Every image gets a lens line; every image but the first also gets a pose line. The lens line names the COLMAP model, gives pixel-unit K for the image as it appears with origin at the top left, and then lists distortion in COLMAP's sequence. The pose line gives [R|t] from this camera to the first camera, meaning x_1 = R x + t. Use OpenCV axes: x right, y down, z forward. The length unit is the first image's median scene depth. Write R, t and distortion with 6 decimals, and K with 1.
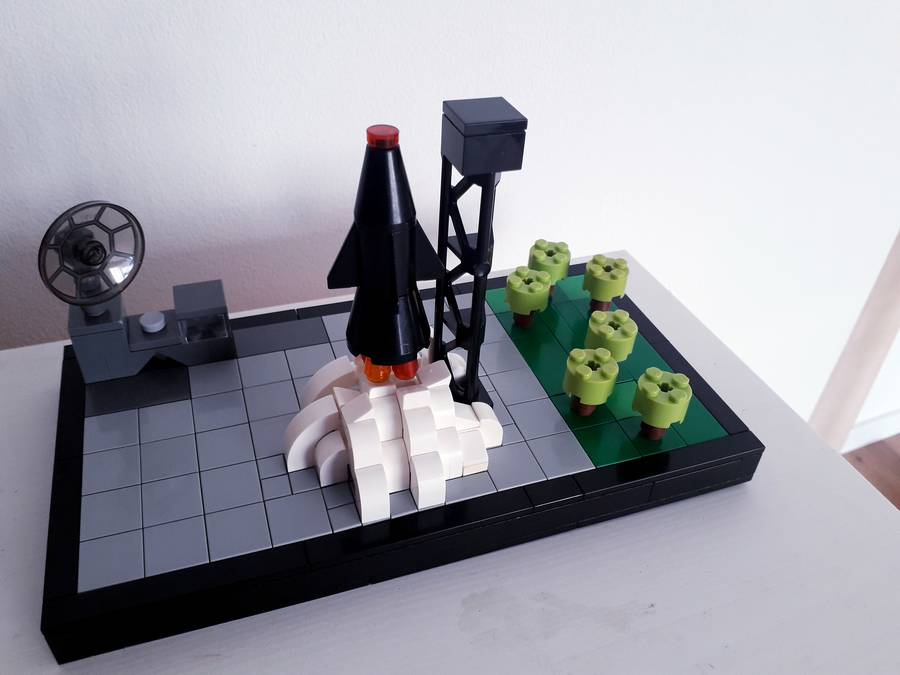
lens RADIAL K [[747.2, 0, 438.3], [0, 747.2, 340.5], [0, 0, 1]] dist [0.193650, -0.580568]
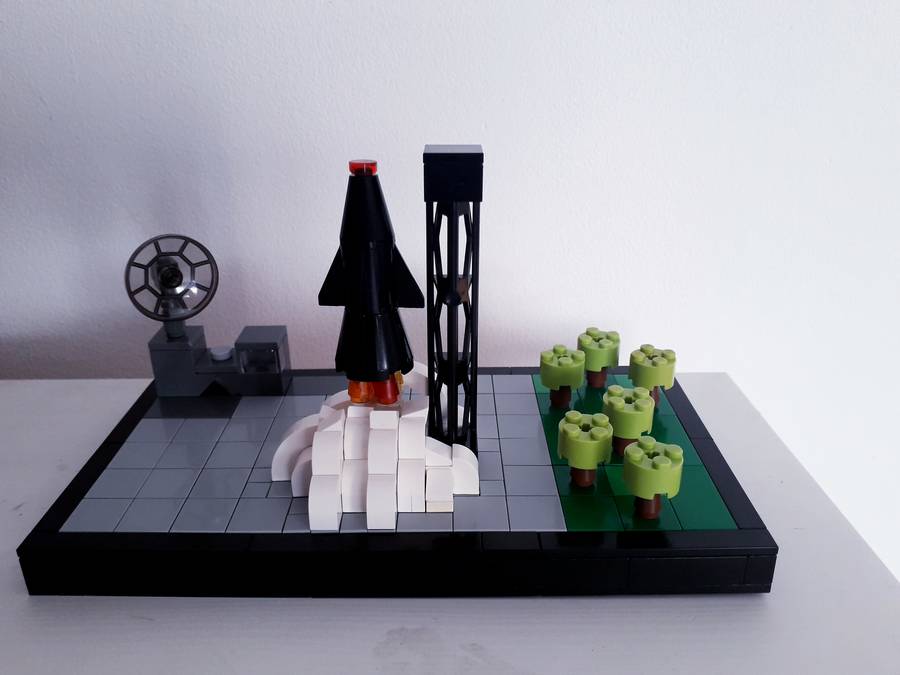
lens RADIAL K [[747.2, 0, 438.3], [0, 747.2, 340.5], [0, 0, 1]] dist [0.193650, -0.580568]
pose [[0.938725, 0.081431, -0.334909, 0.358109], [-0.166103, 0.958290, -0.232573, 0.190899], [0.302001, 0.273952, 0.913097, 0.038021]]
